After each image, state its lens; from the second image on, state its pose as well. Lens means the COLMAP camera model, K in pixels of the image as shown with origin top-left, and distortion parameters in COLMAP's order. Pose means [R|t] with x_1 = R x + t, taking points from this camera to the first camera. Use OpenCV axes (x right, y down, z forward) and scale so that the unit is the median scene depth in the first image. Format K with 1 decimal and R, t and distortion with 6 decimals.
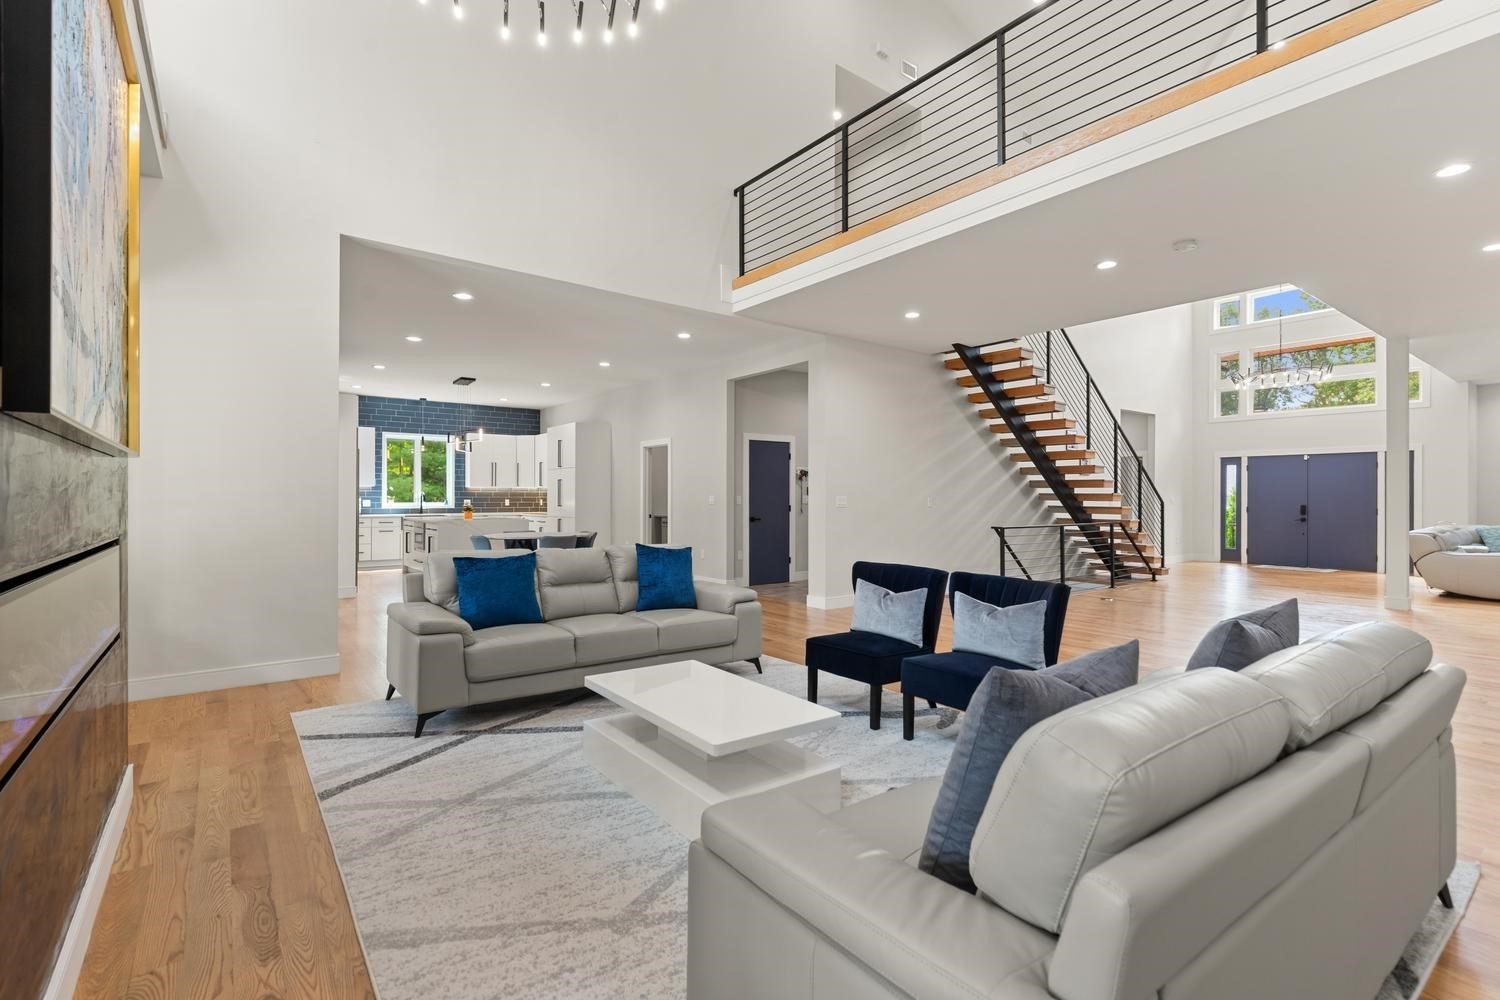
lens RADIAL K [[682.4, 0, 747.9], [0, 682.4, 493.4], [0, 0, 1]] dist [0.007560, 0.000493]
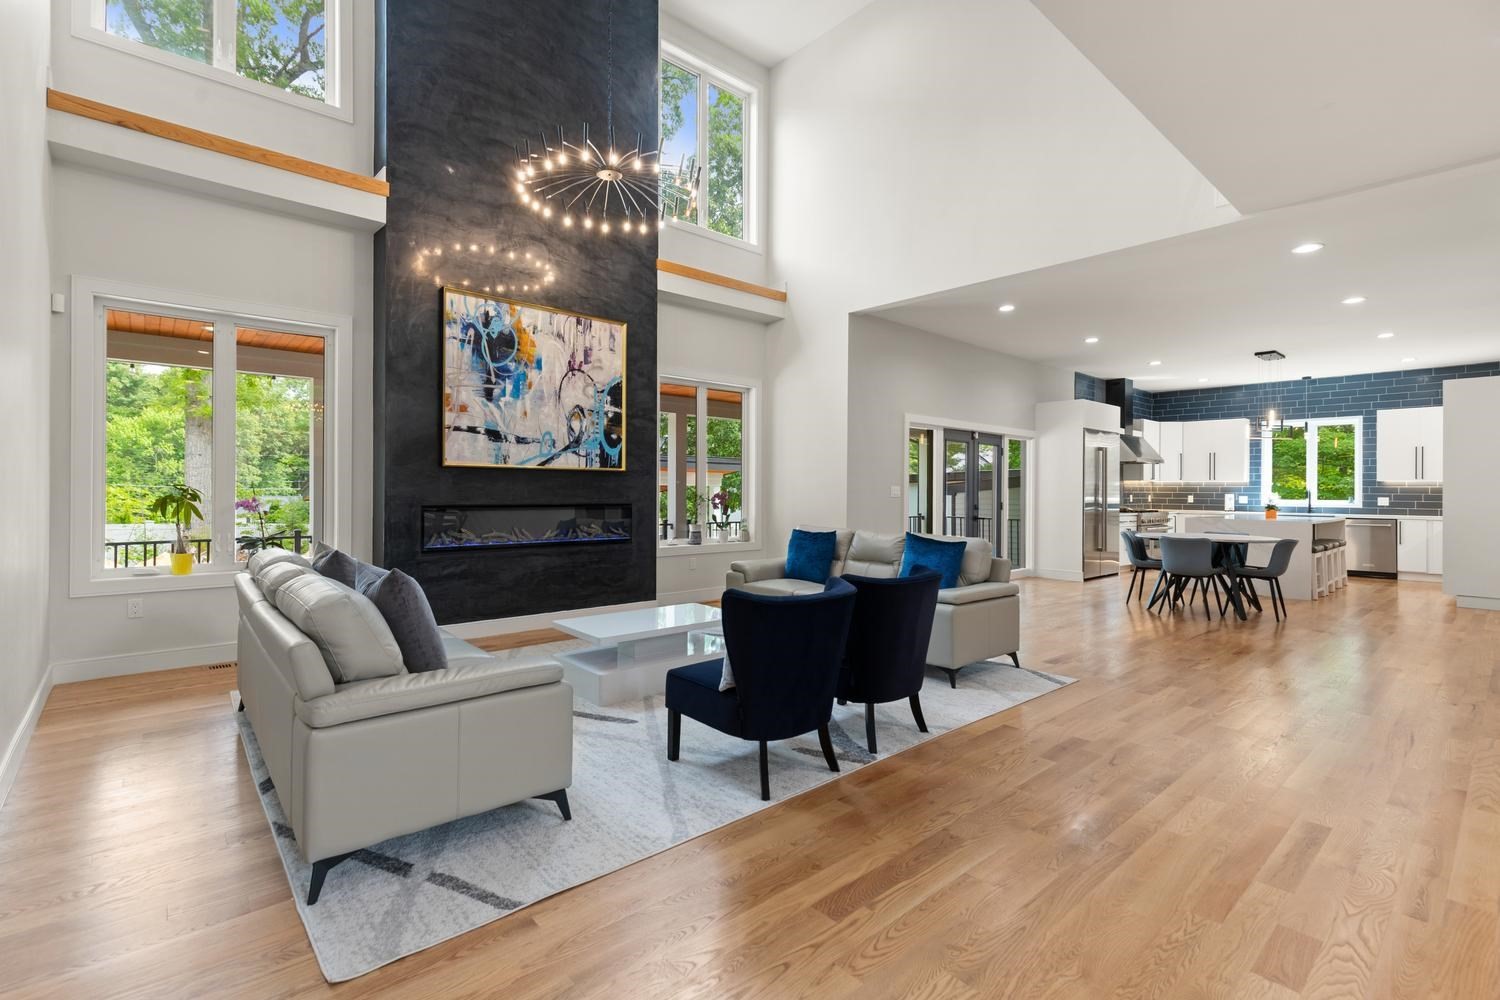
lens RADIAL K [[682.4, 0, 742.8], [0, 682.4, 490.0], [0, 0, 1]] dist [0.007560, 0.000493]
pose [[0.067827, 0.000671, -0.997697, 0.326553], [-0.002969, 0.999995, 0.000471, 0.002779], [0.997693, 0.002931, 0.067828, 0.249475]]
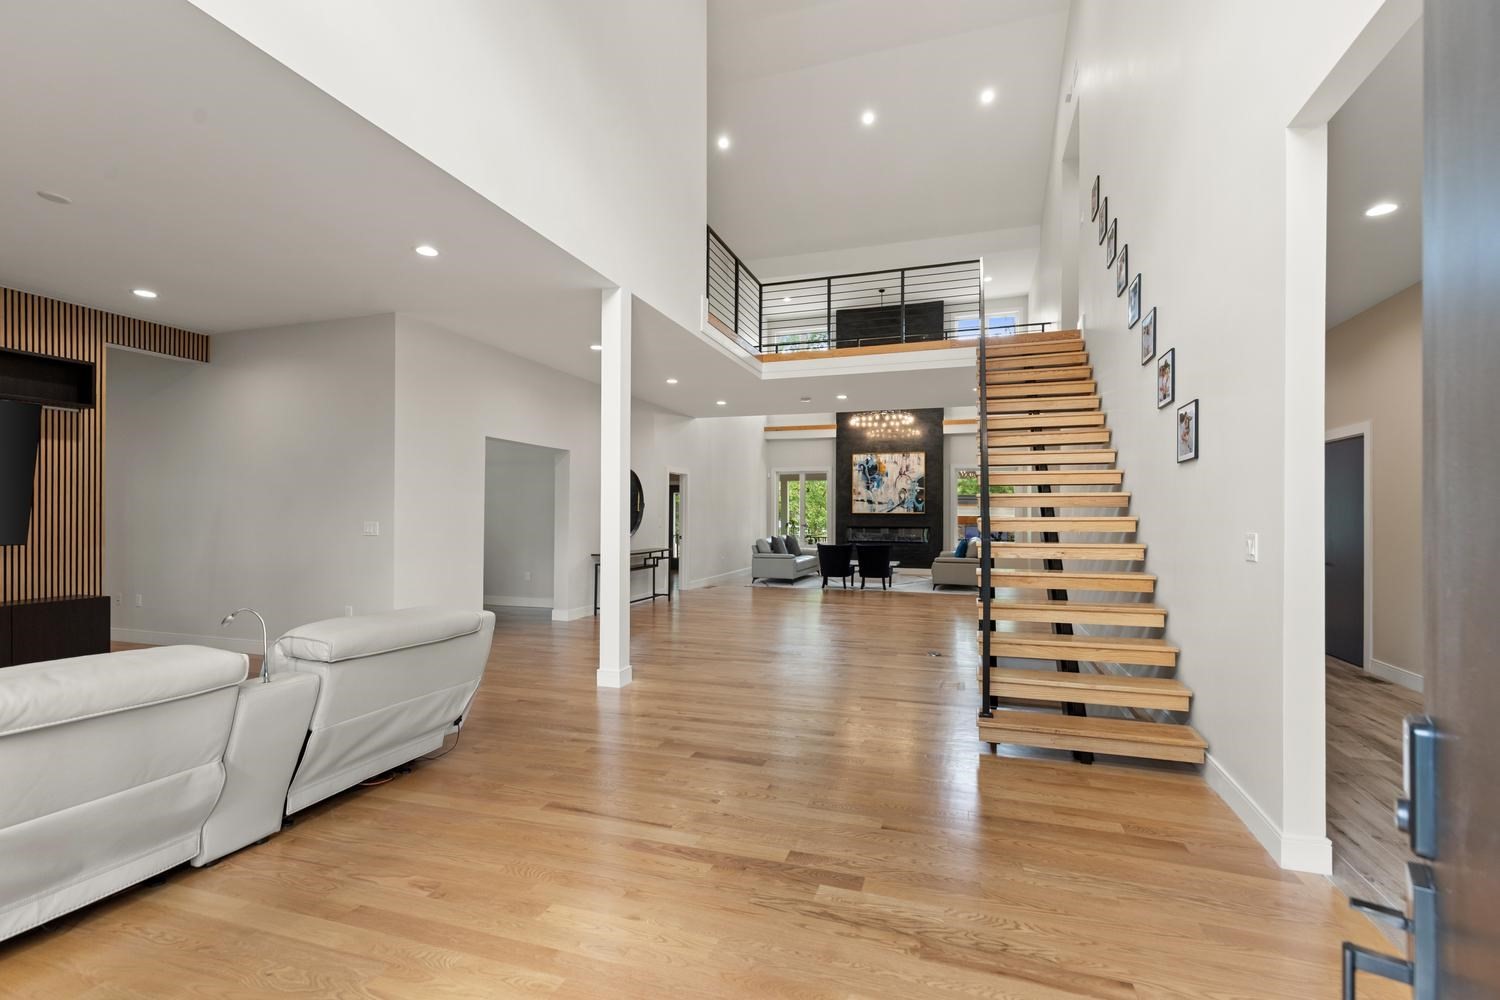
lens RADIAL K [[682.4, 0, 747.1], [0, 682.4, 512.8], [0, 0, 1]] dist [0.007560, 0.000493]
pose [[-0.827017, -0.006653, -0.562137, 0.652385], [-0.002030, 0.999959, -0.008848, 0.000212], [0.562173, -0.006176, -0.826997, 0.829970]]
